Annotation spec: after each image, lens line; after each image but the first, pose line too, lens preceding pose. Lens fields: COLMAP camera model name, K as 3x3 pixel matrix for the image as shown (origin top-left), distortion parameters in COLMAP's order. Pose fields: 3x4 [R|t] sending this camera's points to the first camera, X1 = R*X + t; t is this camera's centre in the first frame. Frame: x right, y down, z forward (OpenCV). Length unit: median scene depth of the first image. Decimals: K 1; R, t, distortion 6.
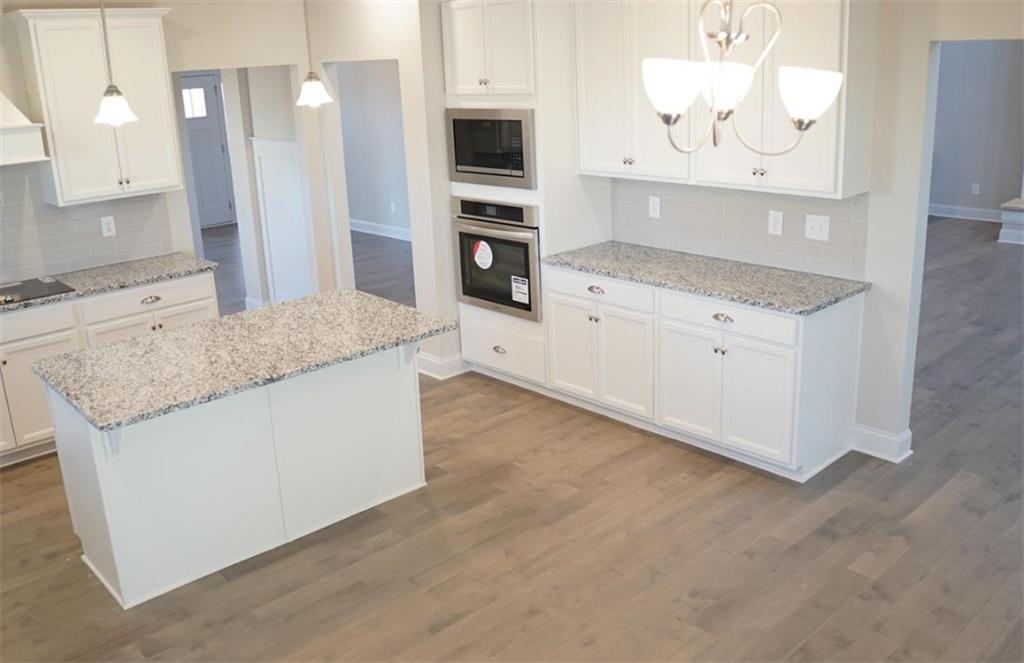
lens RADIAL K [[883.4, 0, 511.6], [0, 883.4, 327.2], [0, 0, 1]] dist [-0.062642, -0.004153]
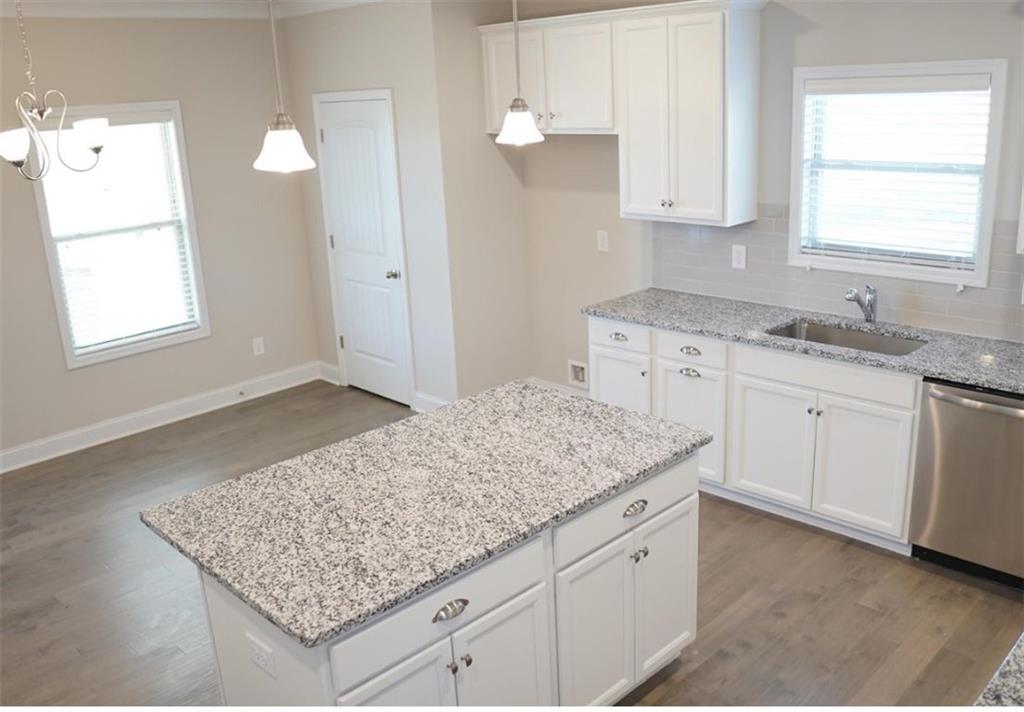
lens RADIAL K [[902.1, 0, 510.8], [0, 902.1, 356.1], [0, 0, 1]] dist [-0.067284, -0.000143]
pose [[-0.994811, 0.101318, -0.009277, -0.377459], [0.079186, 0.828292, 0.554673, -0.493825], [0.063883, 0.551060, -0.832017, 1.656458]]
